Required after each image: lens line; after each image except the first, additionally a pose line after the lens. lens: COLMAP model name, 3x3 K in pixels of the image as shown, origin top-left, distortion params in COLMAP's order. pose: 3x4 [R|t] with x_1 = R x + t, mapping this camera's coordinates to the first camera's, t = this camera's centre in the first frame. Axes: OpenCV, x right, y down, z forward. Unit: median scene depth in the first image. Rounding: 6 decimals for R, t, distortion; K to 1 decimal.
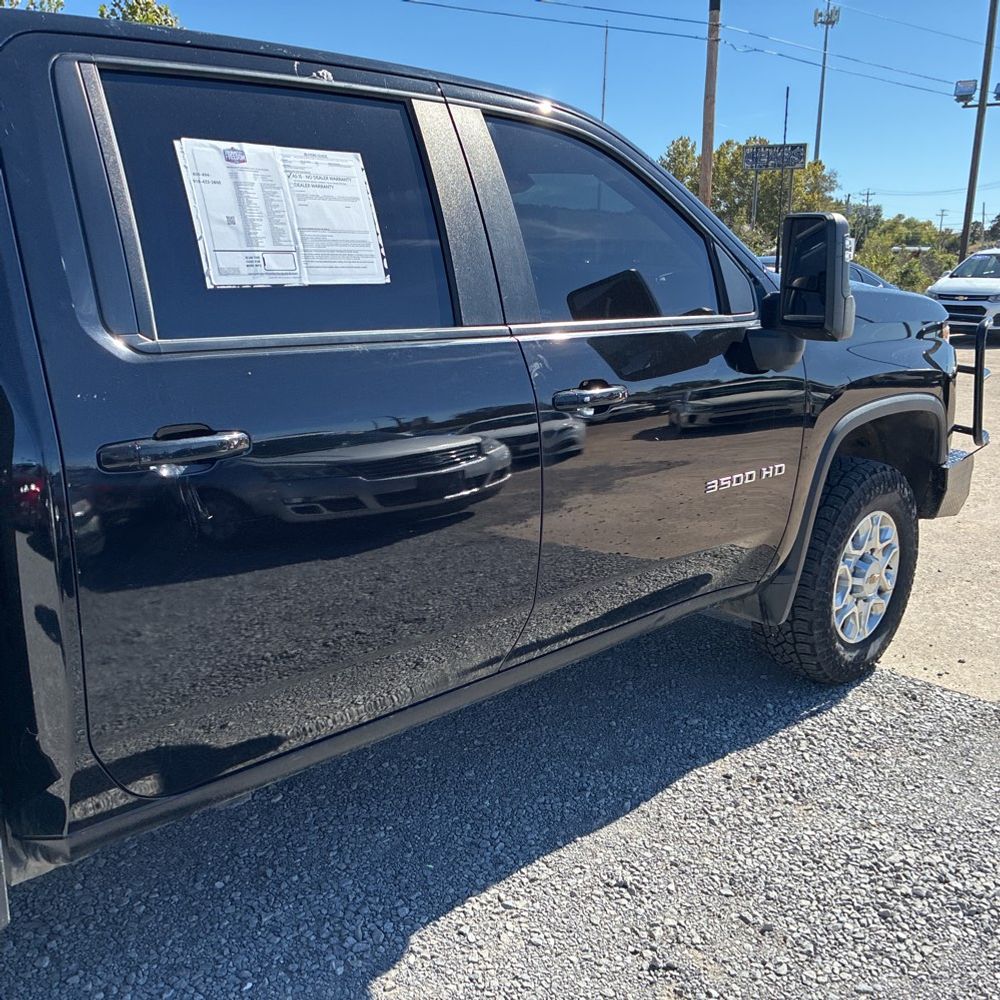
lens RADIAL K [[1005.0, 0, 551.6], [0, 1005.0, 487.5], [0, 0, 1]] dist [0.023190, 0.000000]
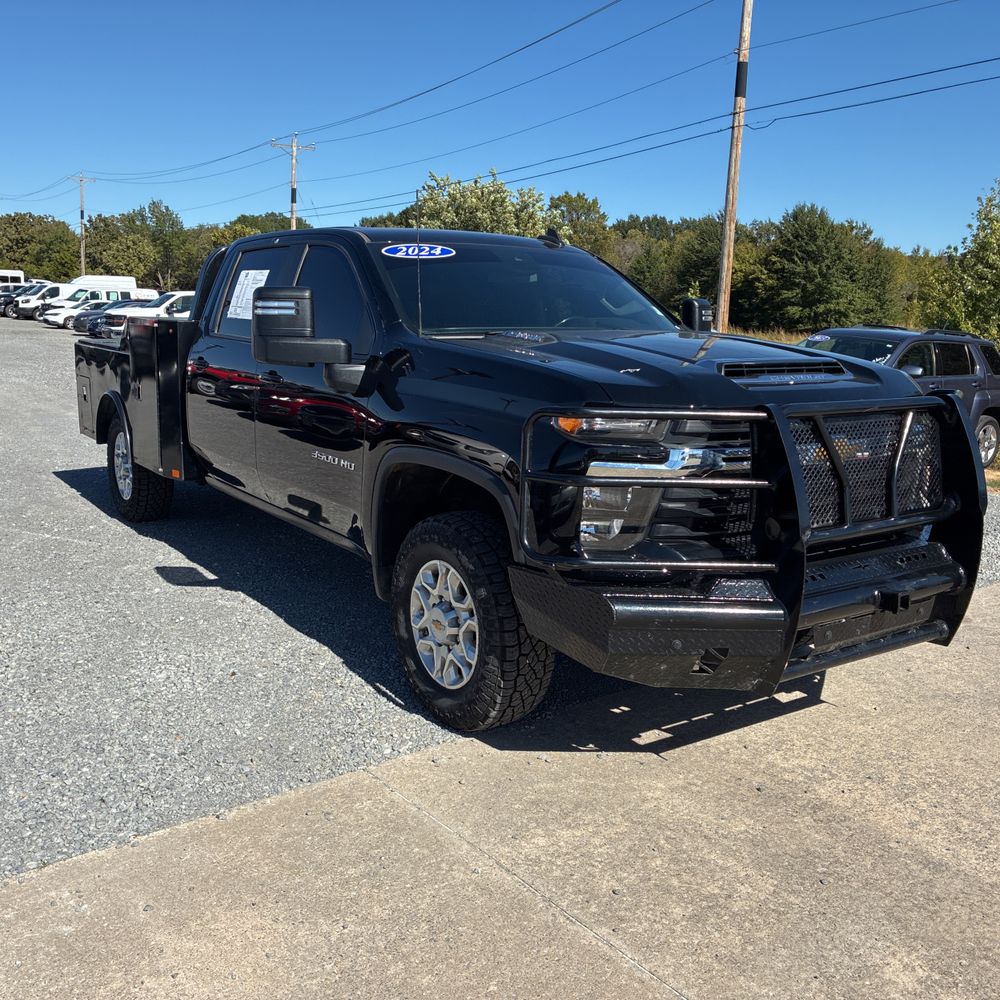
lens RADIAL K [[1005.0, 0, 494.4], [0, 1005.0, 510.4], [0, 0, 1]] dist [0.023190, 0.000000]
pose [[-0.178168, 0.189286, -0.965623, 2.130464], [-0.252503, 0.939670, 0.230788, -0.456184], [0.951051, 0.284942, -0.119624, 1.879007]]
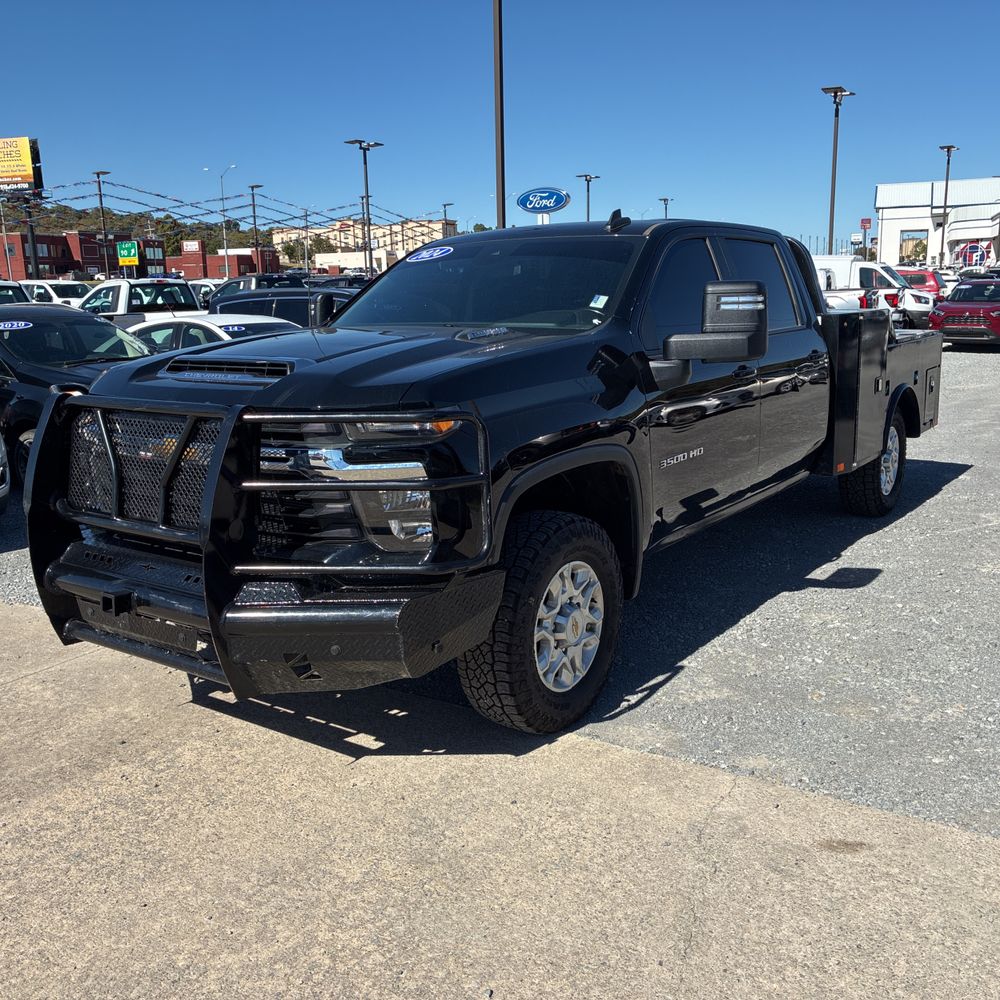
lens RADIAL K [[1005.0, 0, 493.8], [0, 1005.0, 495.9], [0, 0, 1]] dist [0.023190, 0.000000]
pose [[-0.986223, 0.052418, -0.156894, 0.295408], [-0.018277, 0.908130, 0.418288, -0.903673], [0.164406, 0.415393, -0.894662, 3.642870]]
